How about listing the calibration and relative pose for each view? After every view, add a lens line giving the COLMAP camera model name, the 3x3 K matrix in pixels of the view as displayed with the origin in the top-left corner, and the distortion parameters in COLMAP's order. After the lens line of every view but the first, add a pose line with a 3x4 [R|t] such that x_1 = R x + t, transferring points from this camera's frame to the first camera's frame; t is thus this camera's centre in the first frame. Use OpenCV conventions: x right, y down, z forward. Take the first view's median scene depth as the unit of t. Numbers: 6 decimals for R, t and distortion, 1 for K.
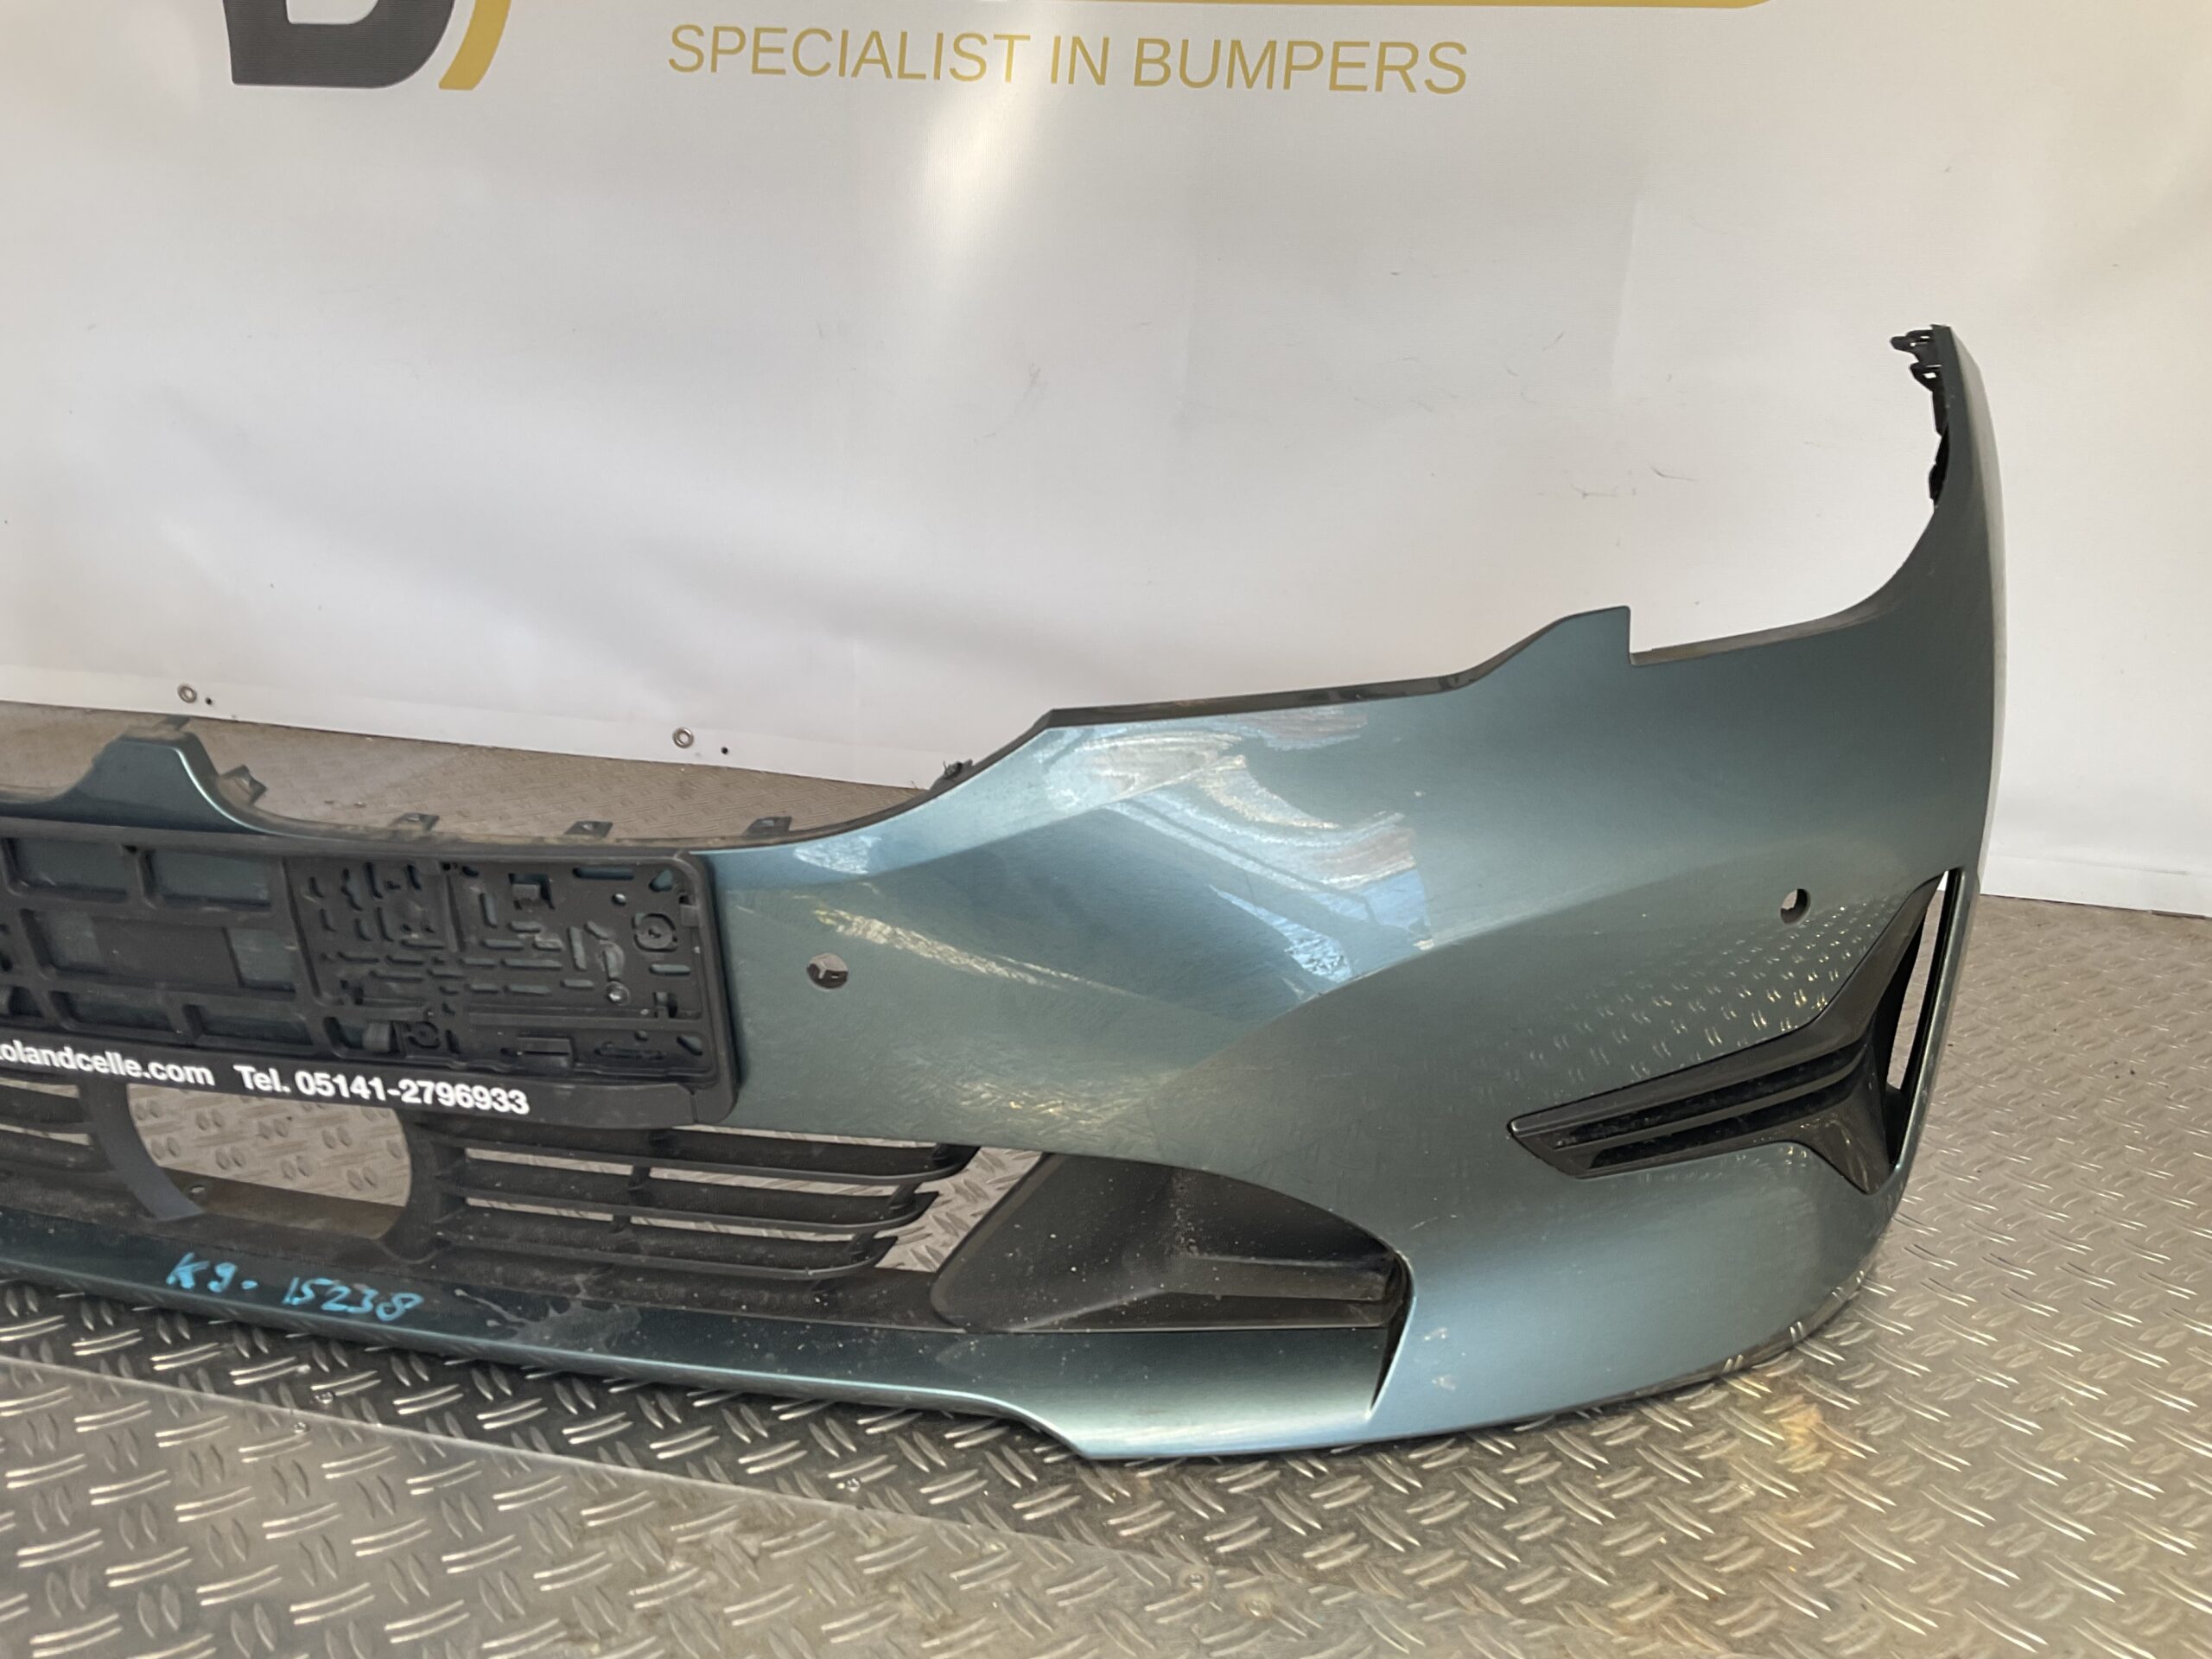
lens RADIAL K [[1825.6, 0, 1126.0], [0, 1825.6, 795.5], [0, 0, 1]] dist [0.091760, -0.190554]
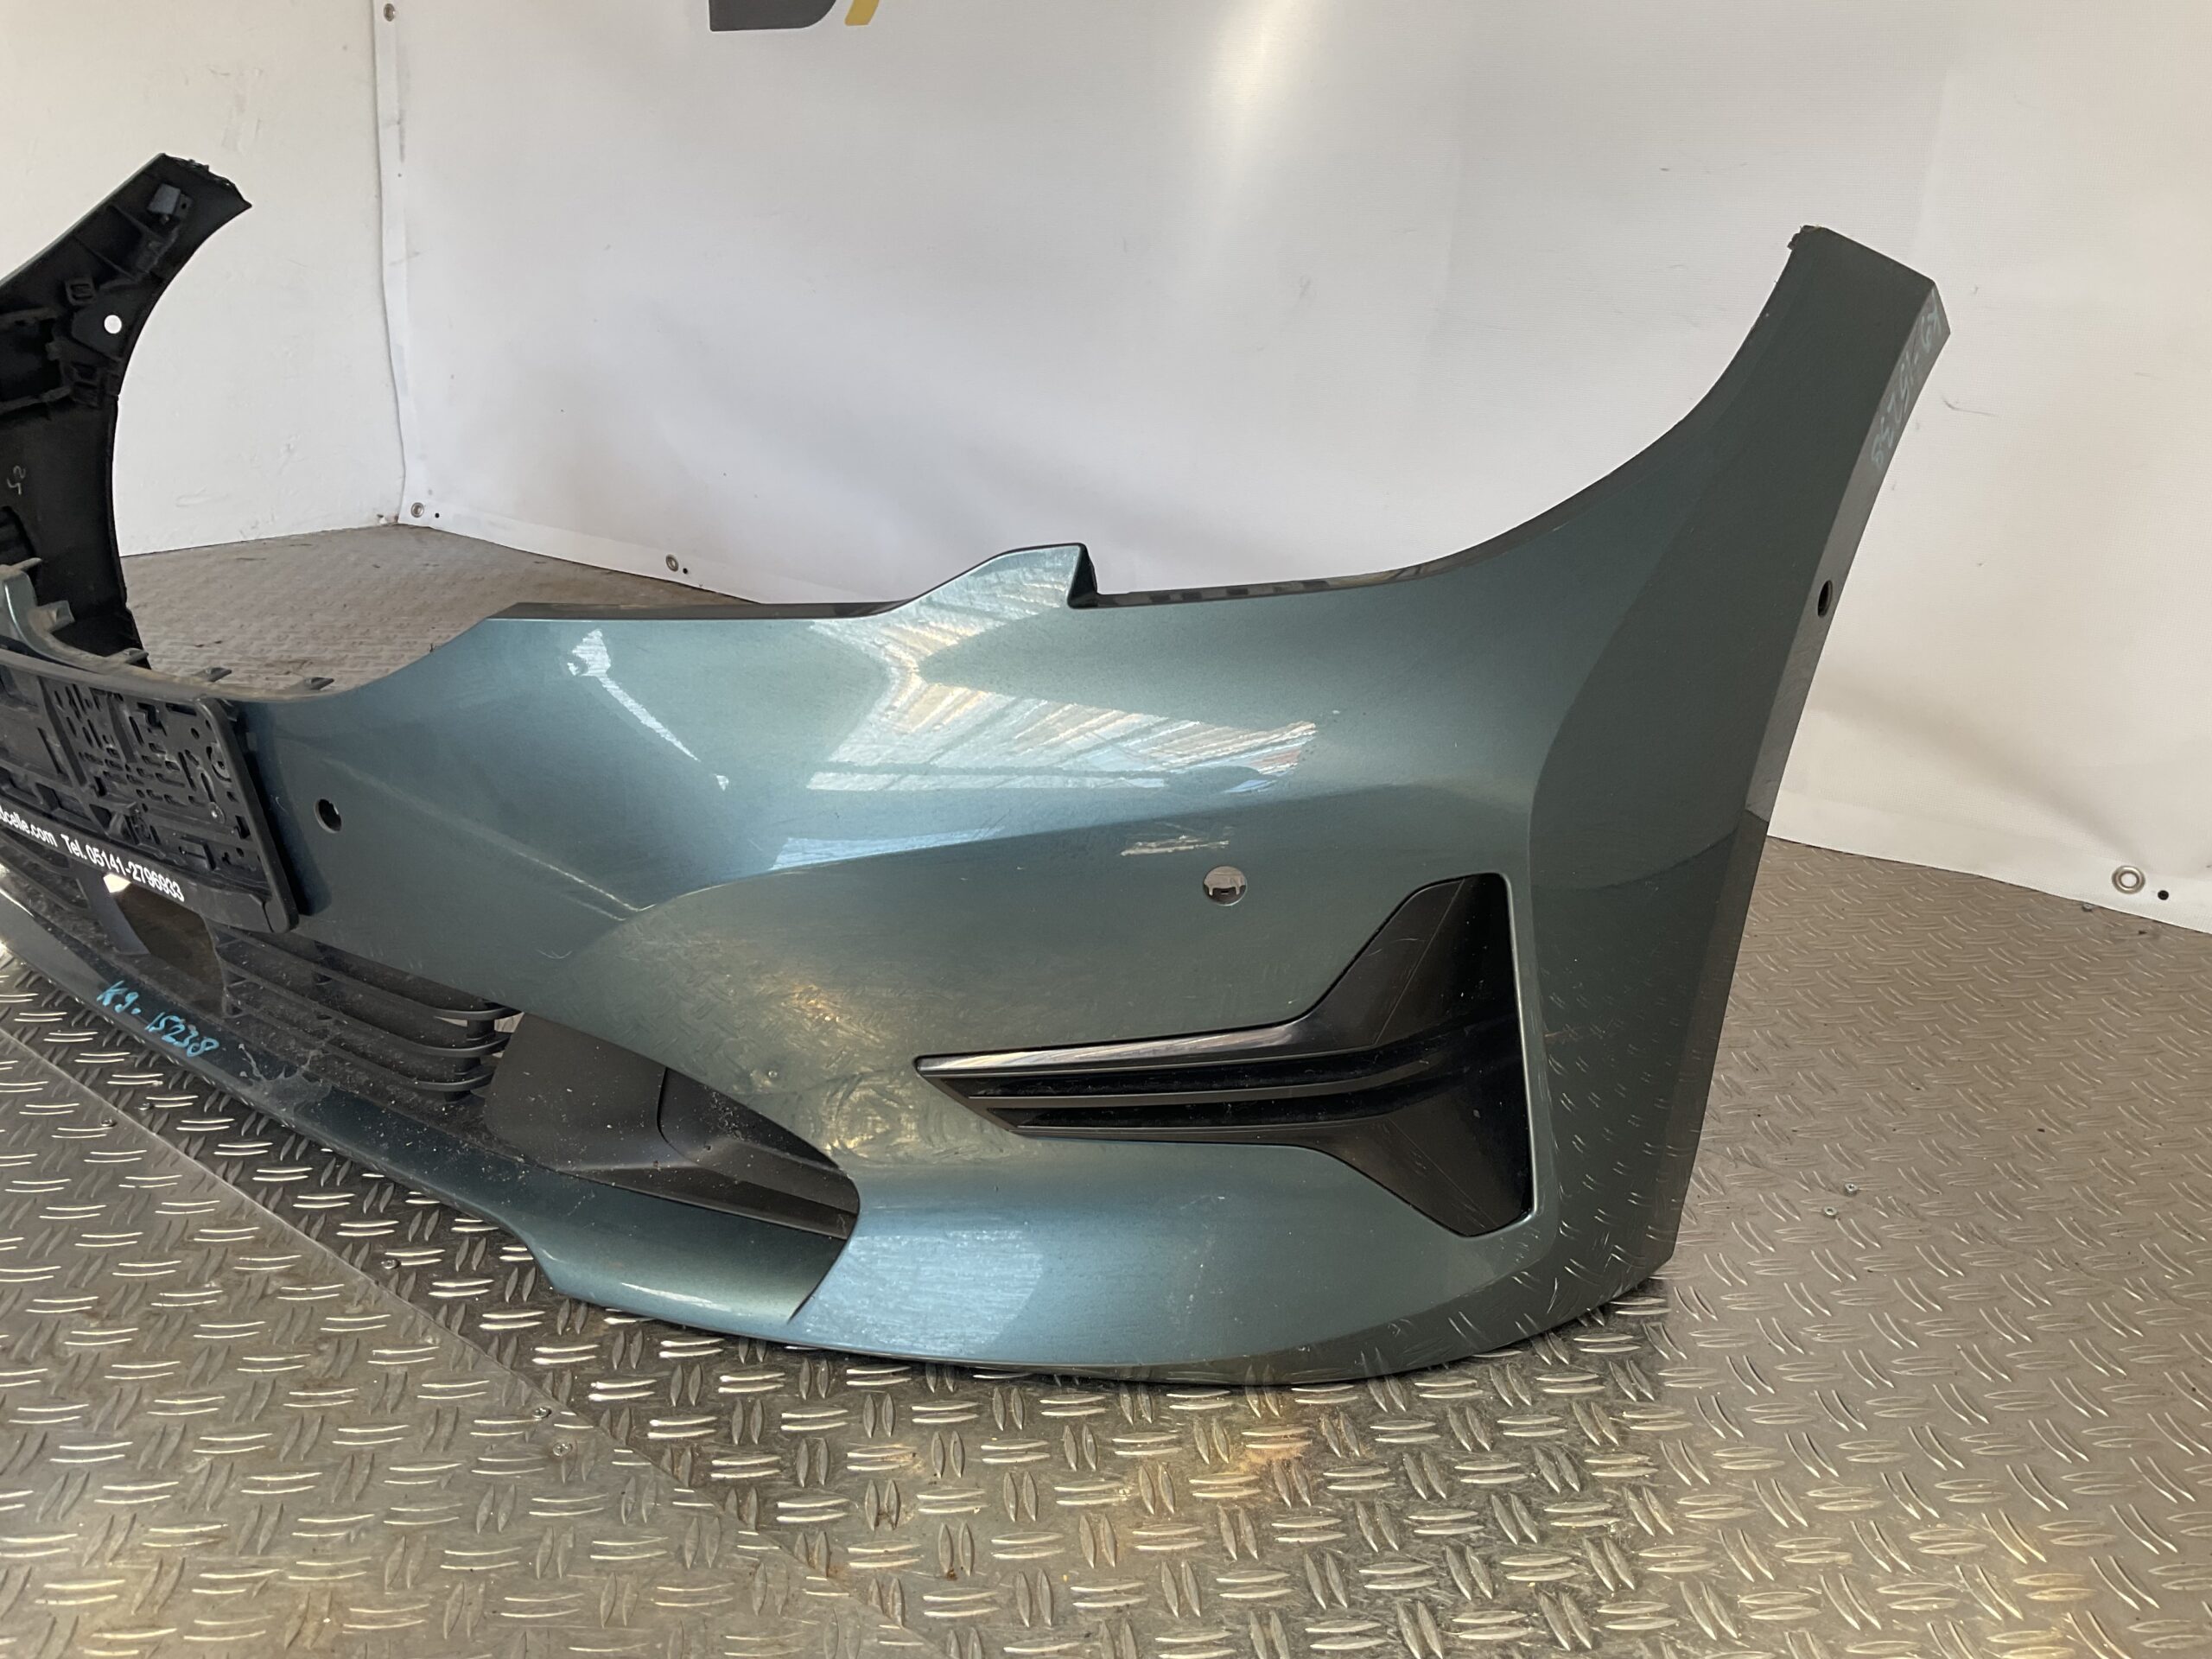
lens RADIAL K [[1824.0, 0, 1103.8], [0, 1824.0, 789.2], [0, 0, 1]] dist [0.105279, -0.223046]
pose [[0.888582, 0.117046, -0.443534, 0.701166], [-0.098201, 0.993021, 0.065316, -0.038202], [0.448084, -0.014483, 0.893874, 0.169469]]
